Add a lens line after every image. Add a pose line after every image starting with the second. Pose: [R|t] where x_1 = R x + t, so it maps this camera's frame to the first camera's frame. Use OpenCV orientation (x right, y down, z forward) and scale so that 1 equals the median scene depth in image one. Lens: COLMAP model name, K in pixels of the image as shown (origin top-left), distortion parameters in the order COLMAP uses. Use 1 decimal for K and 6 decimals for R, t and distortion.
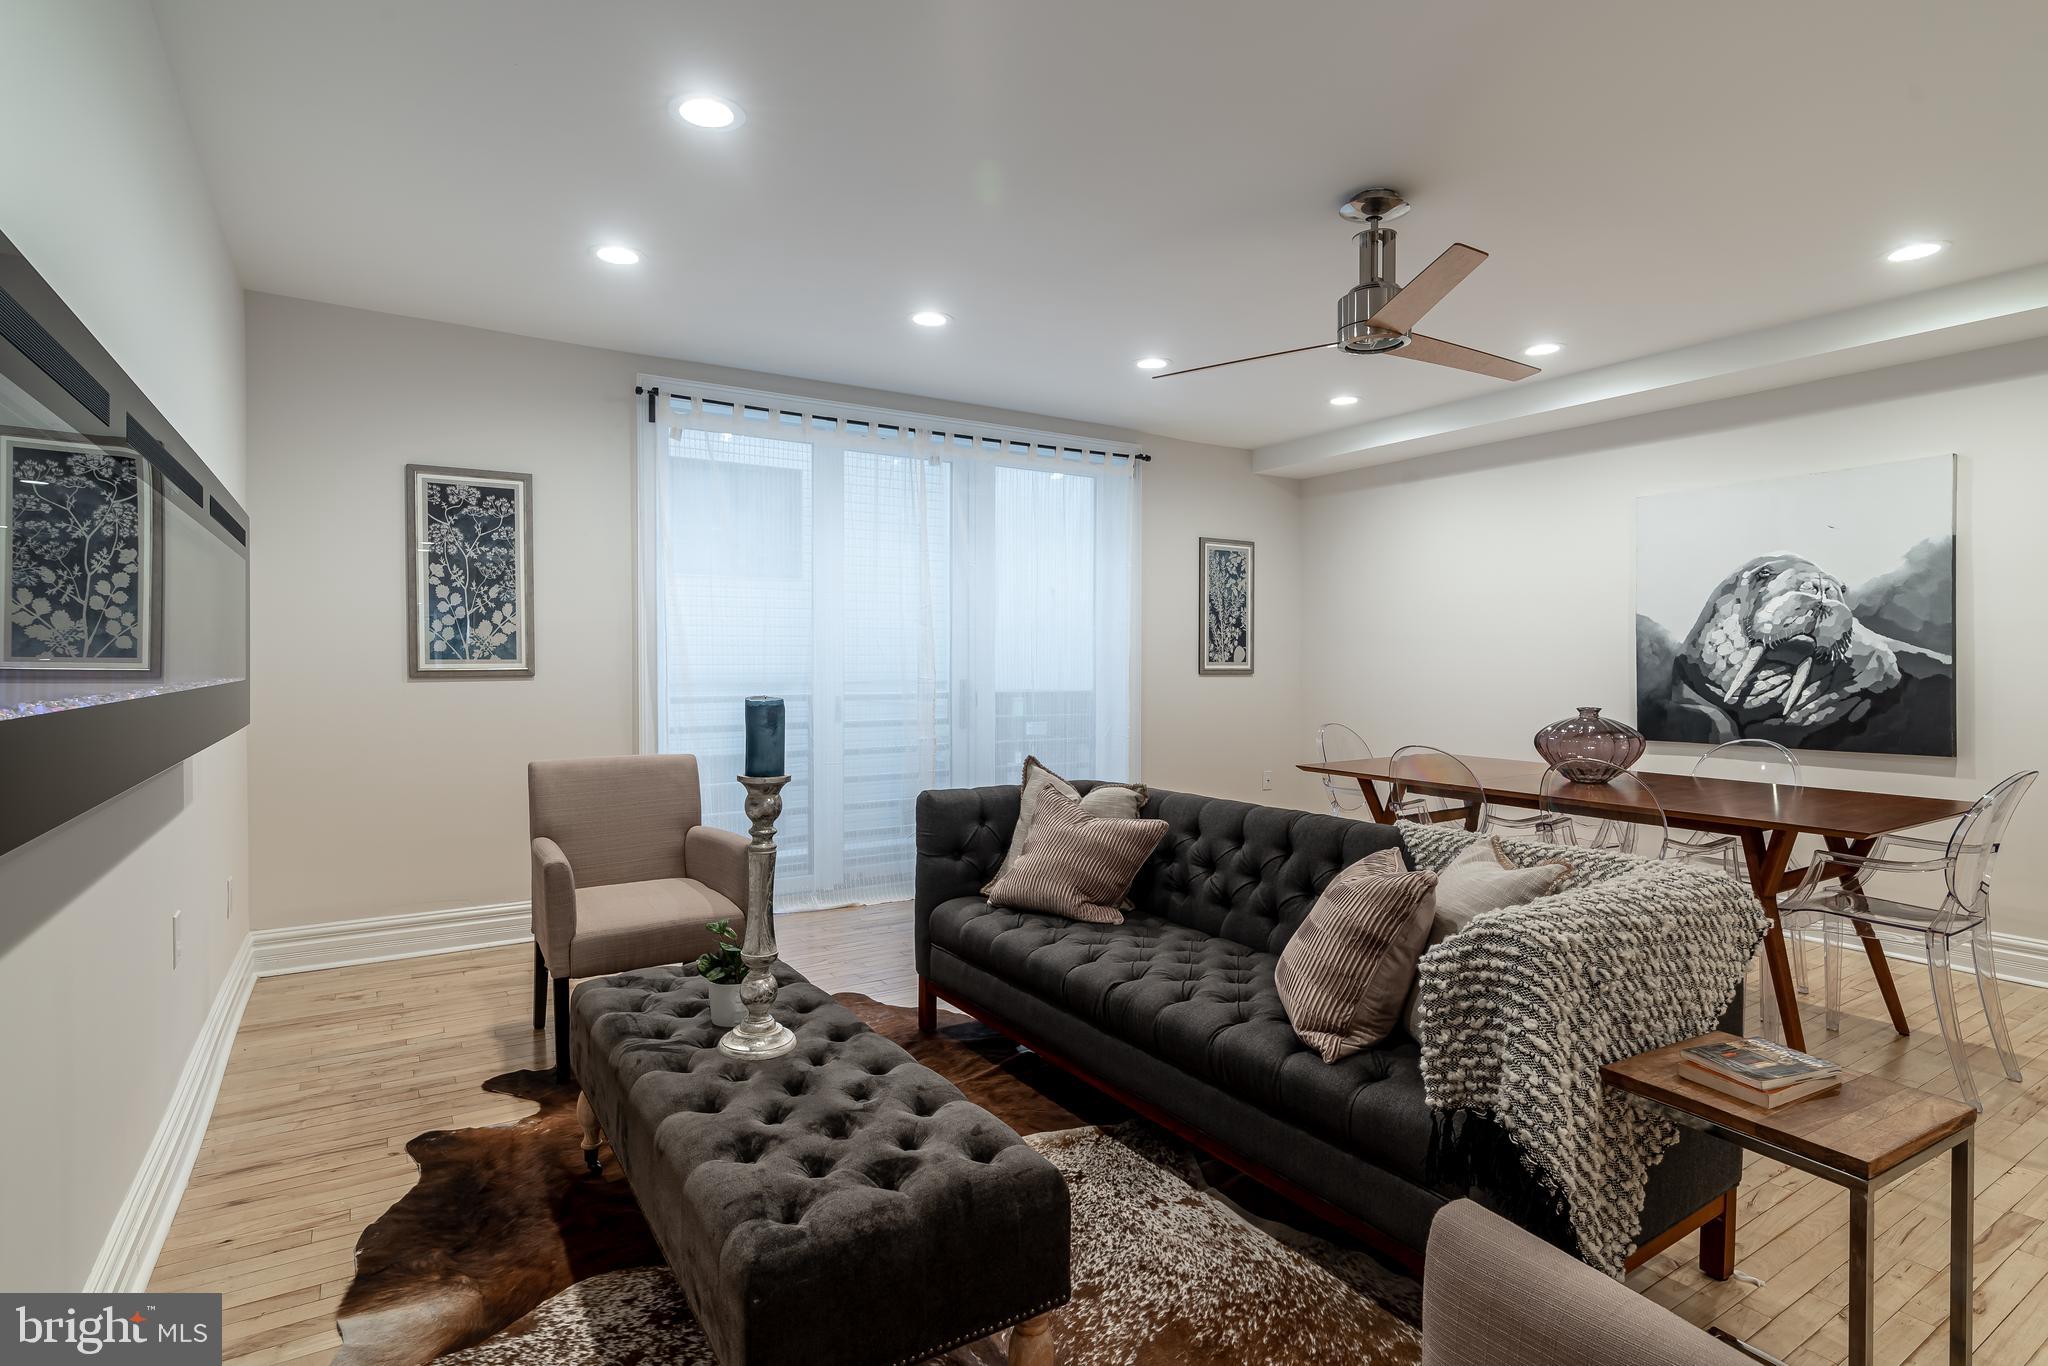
lens RADIAL K [[1016.7, 0, 1024.0], [0, 1016.7, 683.0], [0, 0, 1]] dist [-0.006170, -0.000424]
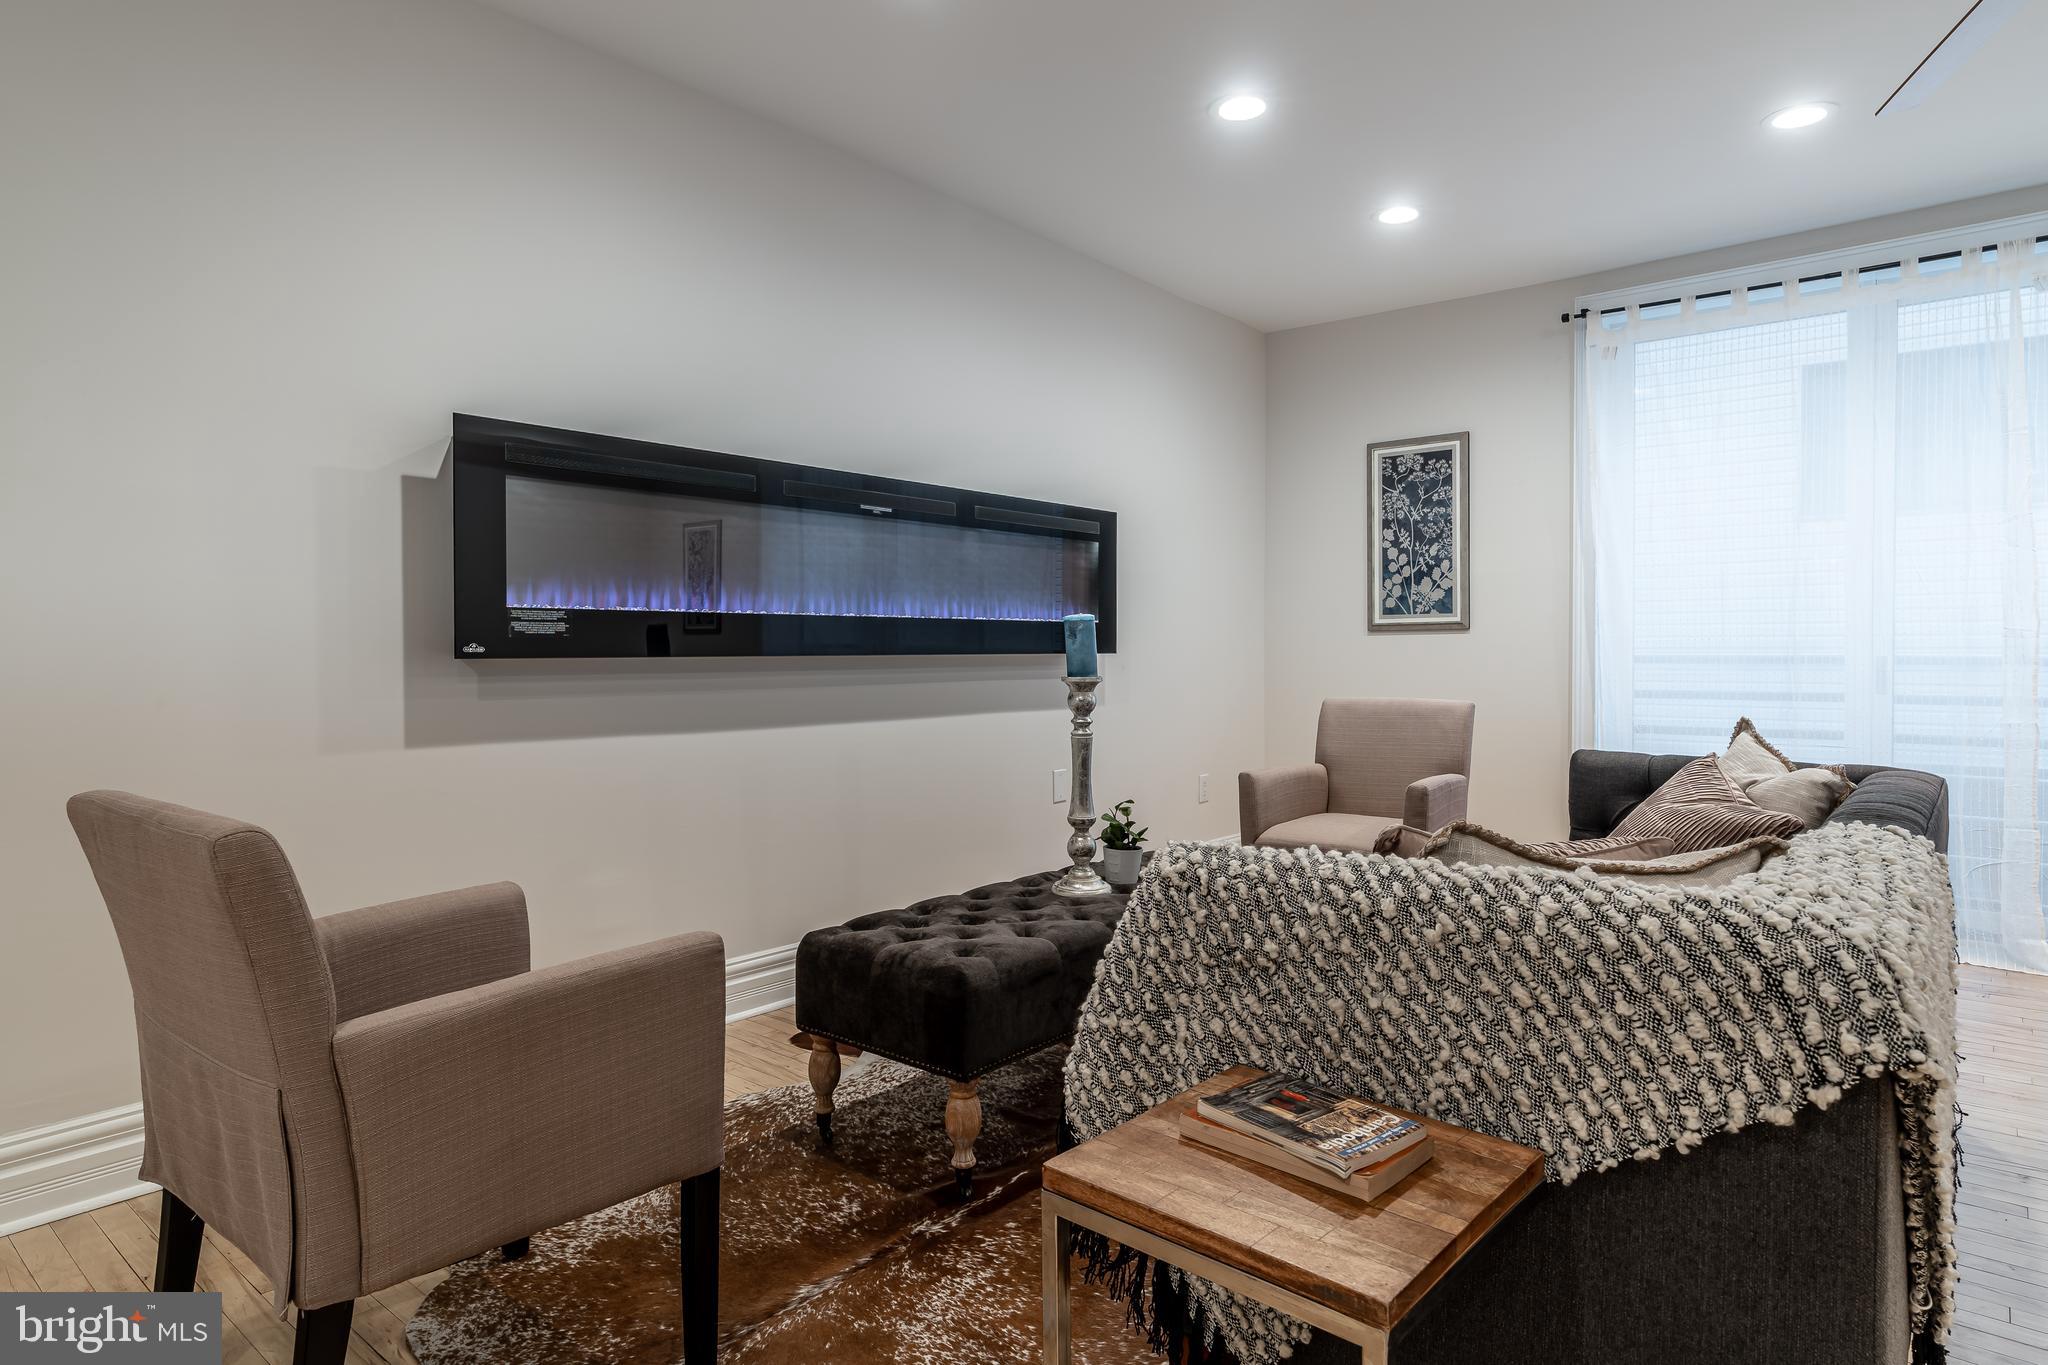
lens RADIAL K [[1187.8, 0, 1024.0], [0, 1187.8, 682.5], [0, 0, 1]] dist [0.000439, 0.000285]
pose [[0.286371, 0.024853, -0.957796, 0.554083], [-0.021106, 0.999585, 0.019627, 0.033670], [0.957886, 0.014594, 0.286776, 0.240755]]
